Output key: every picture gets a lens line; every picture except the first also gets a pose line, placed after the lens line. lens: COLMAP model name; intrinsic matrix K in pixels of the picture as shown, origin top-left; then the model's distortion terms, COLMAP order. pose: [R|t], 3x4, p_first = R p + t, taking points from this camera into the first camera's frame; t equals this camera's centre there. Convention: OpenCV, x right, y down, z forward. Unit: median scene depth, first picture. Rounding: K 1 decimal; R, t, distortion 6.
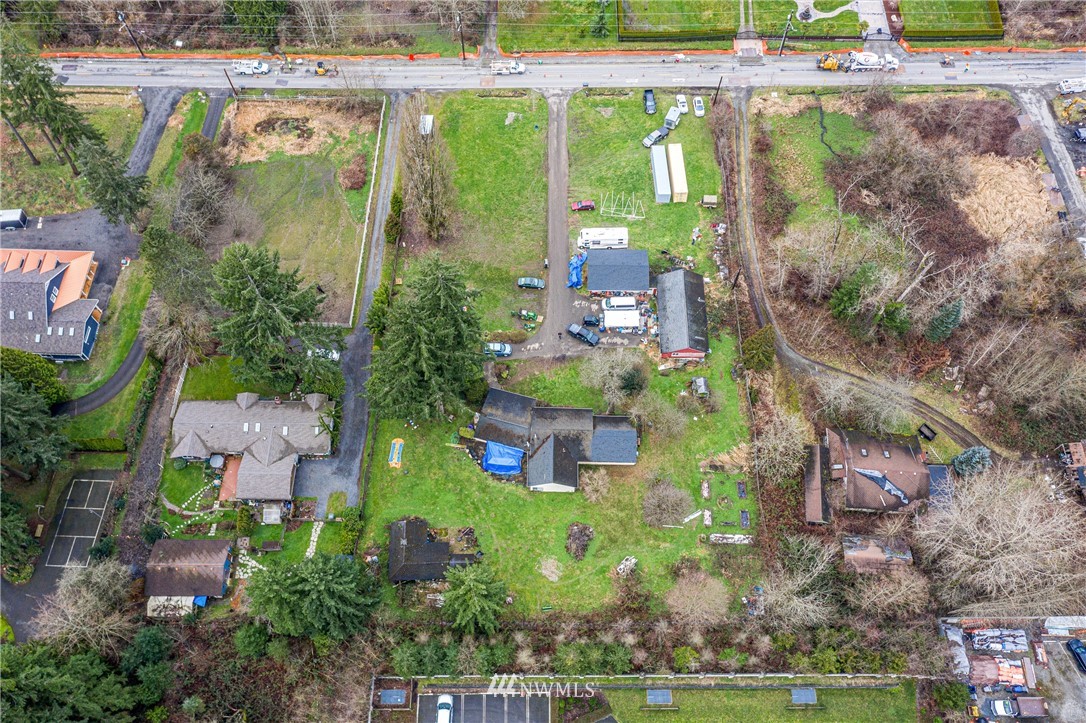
lens RADIAL K [[864.9, 0, 545.1], [0, 864.9, 358.7], [0, 0, 1]] dist [-0.008488, 0.005275]
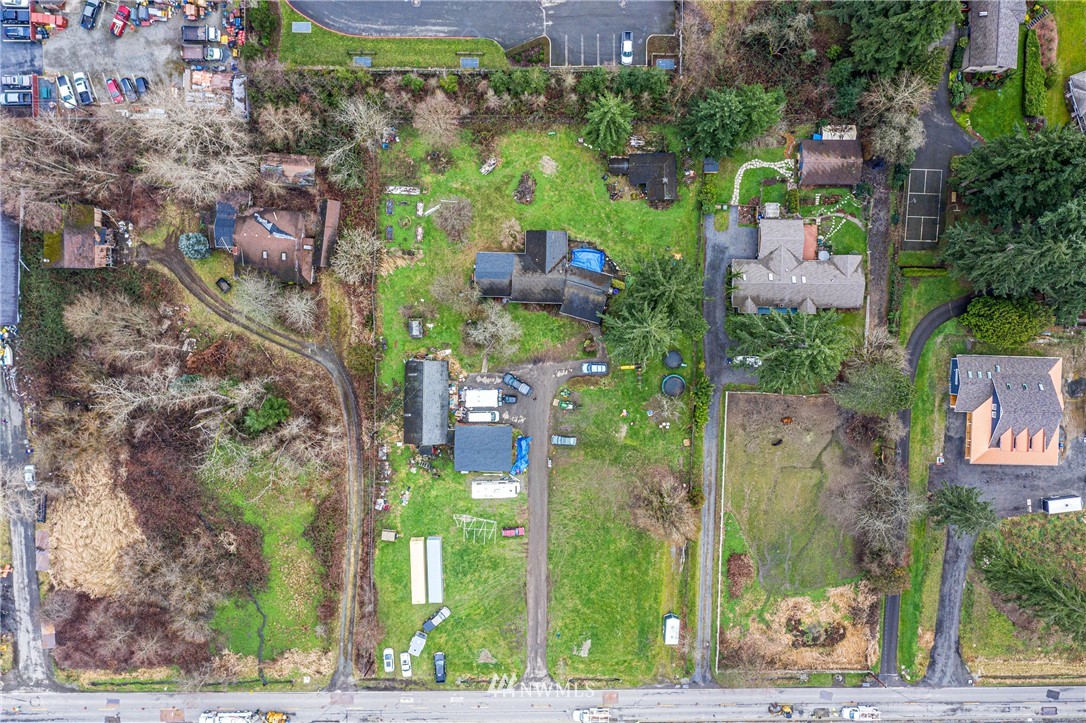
lens RADIAL K [[861.4, 0, 554.2], [0, 861.4, 346.9], [0, 0, 1]] dist [-0.006127, -0.005458]
pose [[-0.999636, -0.004680, -0.026558, 0.024919], [-0.007543, -0.897001, 0.441964, -0.454100], [-0.025891, 0.442004, 0.896639, -0.012535]]
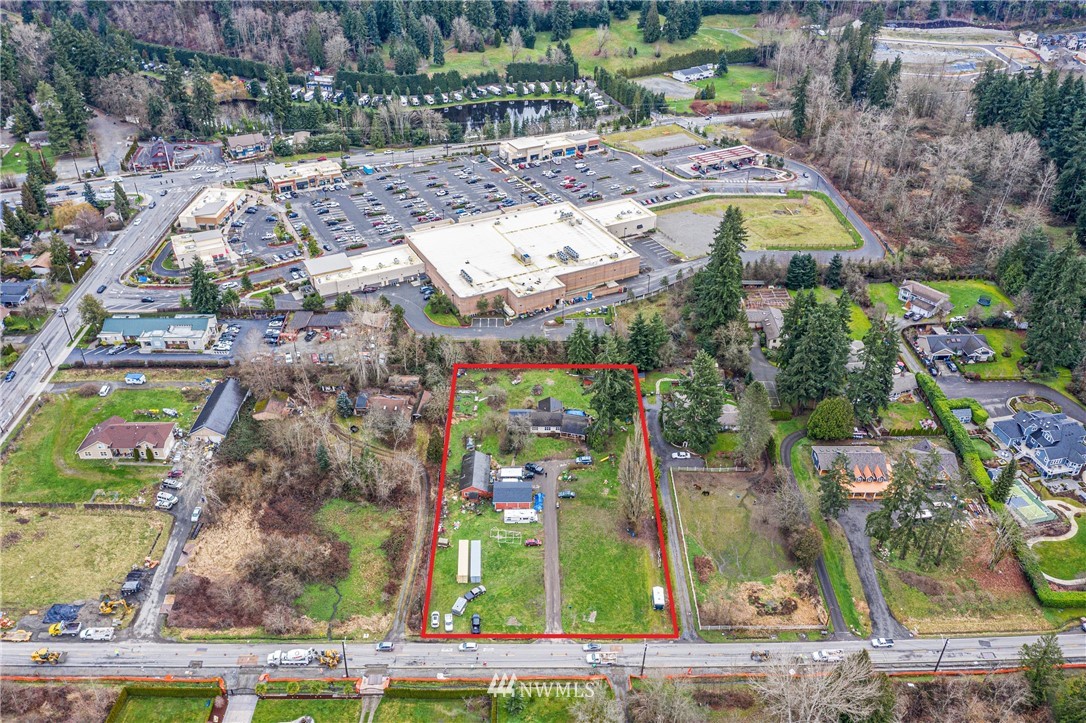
lens RADIAL K [[862.8, 0, 546.2], [0, 862.8, 364.4], [0, 0, 1]] dist [-0.003249, 0.008127]
pose [[-0.999402, -0.005067, -0.034207, 0.076368], [-0.033544, -0.098354, 0.994586, -1.629155], [-0.008404, 0.995139, 0.098125, 0.601997]]
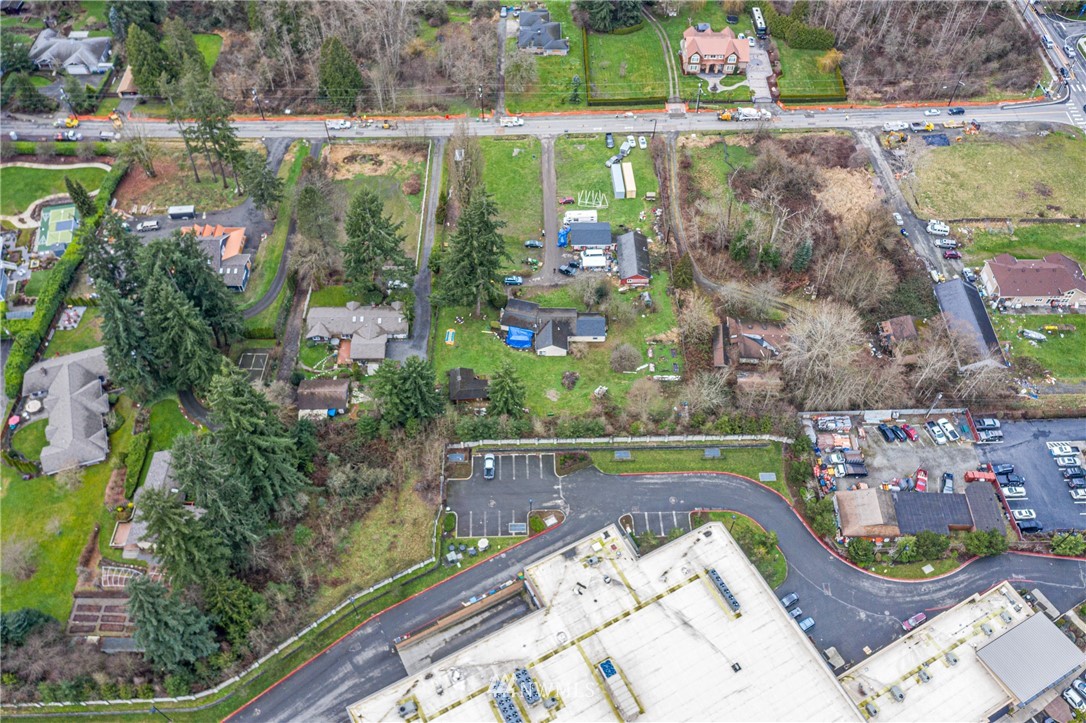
lens RADIAL K [[871.0, 0, 543.0], [0, 871.0, 361.5], [0, 0, 1]] dist [-0.011908, 0.000436]
pose [[0.999661, -0.019530, 0.017232, -0.029975], [0.022070, 0.986500, -0.162270, 0.360026], [-0.013830, 0.162595, 0.986596, -0.466875]]
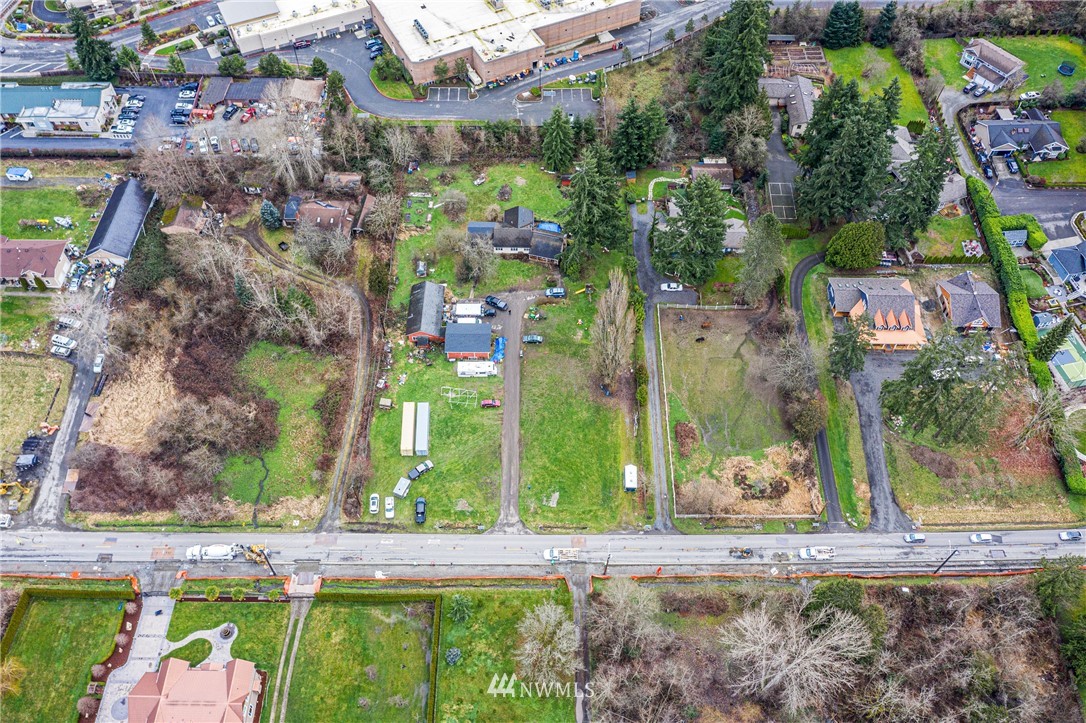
lens RADIAL K [[864.9, 0, 545.1], [0, 864.9, 358.7], [0, 0, 1]] dist [-0.008488, 0.005275]
pose [[-0.999660, -0.005777, -0.025410, -0.001208], [-0.020214, -0.443465, 0.896064, -1.304770], [-0.016445, 0.896273, 0.443197, 0.424077]]
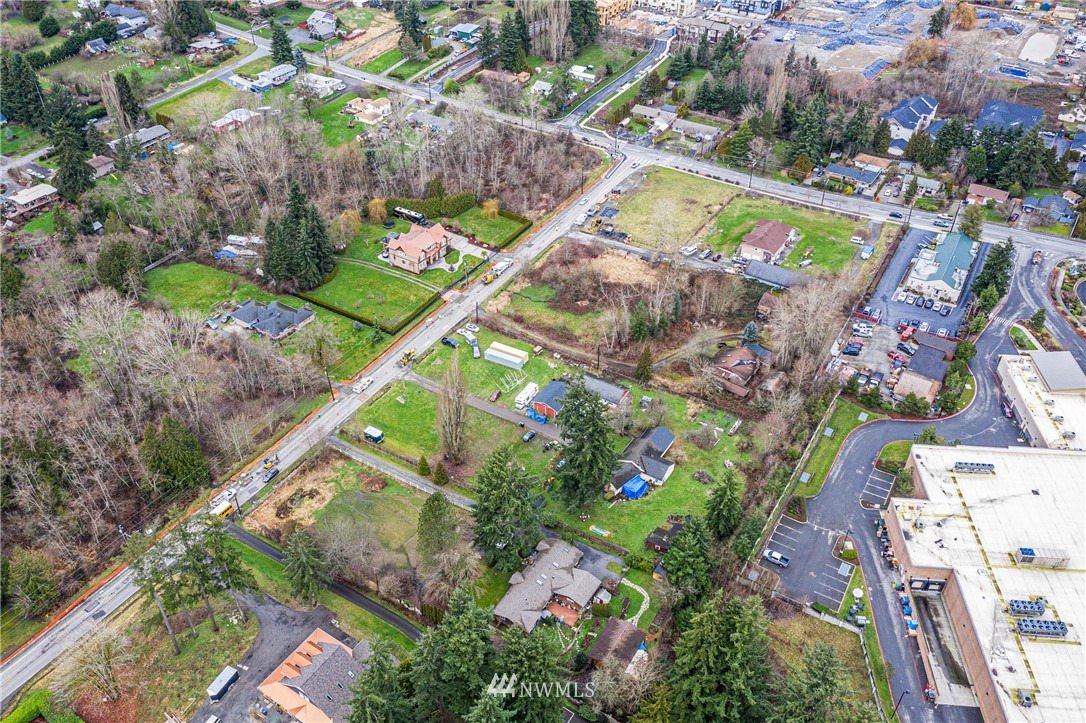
lens RADIAL K [[880.5, 0, 542.2], [0, 880.5, 331.4], [0, 0, 1]] dist [-0.005934, -0.004352]
pose [[0.527699, -0.504972, 0.683035, -0.966260], [0.753253, 0.649851, -0.101508, -0.032000], [-0.392613, 0.568064, 0.723297, -0.236290]]
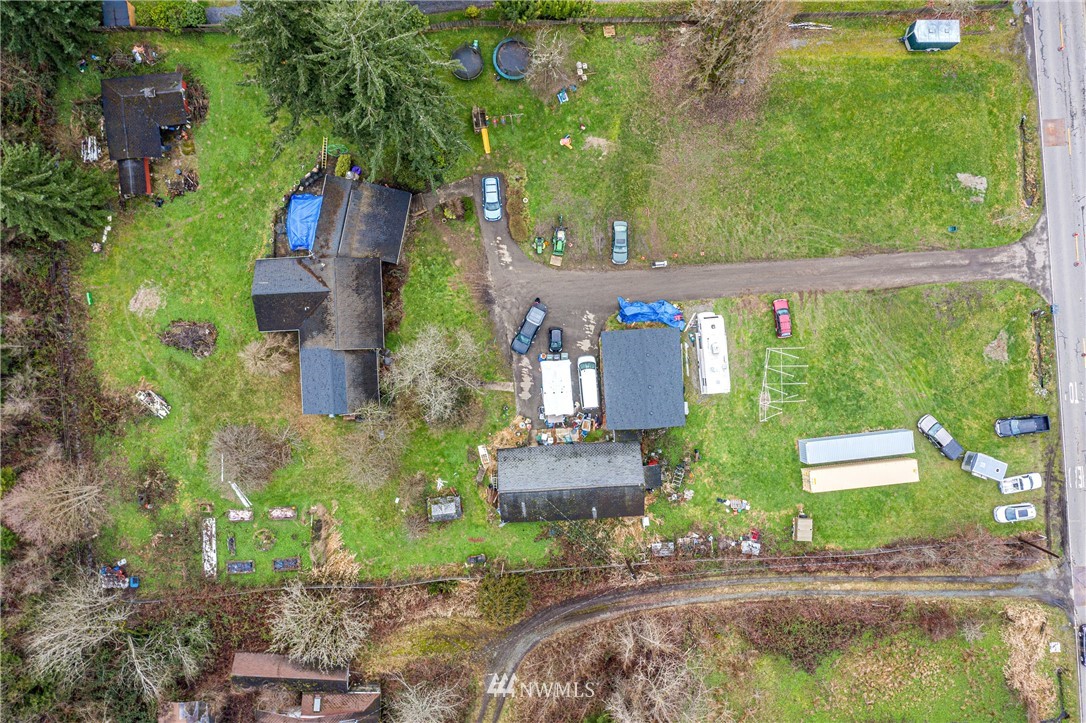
lens RADIAL K [[864.9, 0, 545.1], [0, 864.9, 358.7], [0, 0, 1]] dist [-0.008488, 0.005275]
pose [[0.068001, 0.997676, 0.004285, 0.061571], [-0.886307, 0.058437, 0.459397, -0.320682], [0.458079, -0.035037, 0.888221, 0.411847]]
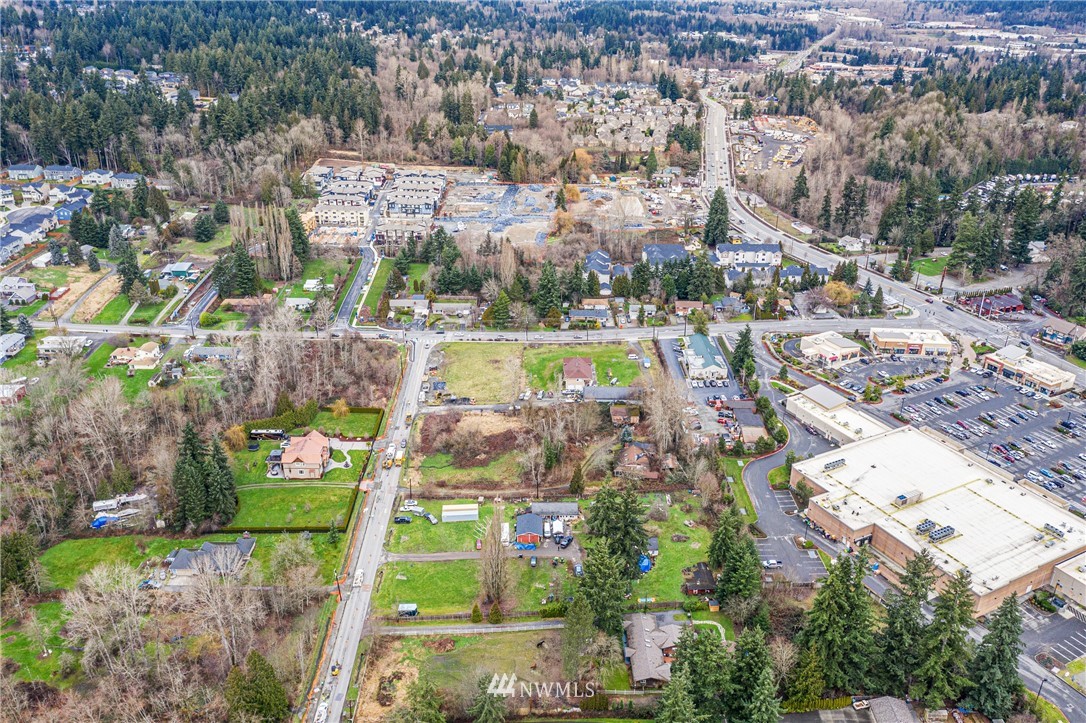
lens RADIAL K [[864.9, 0, 545.1], [0, 864.9, 358.7], [0, 0, 1]] dist [-0.008488, 0.005275]
pose [[-0.015194, -0.427983, 0.903659, -1.433845], [0.882062, 0.419883, 0.213692, -0.616439], [-0.470888, 0.800330, 0.371128, -0.003342]]
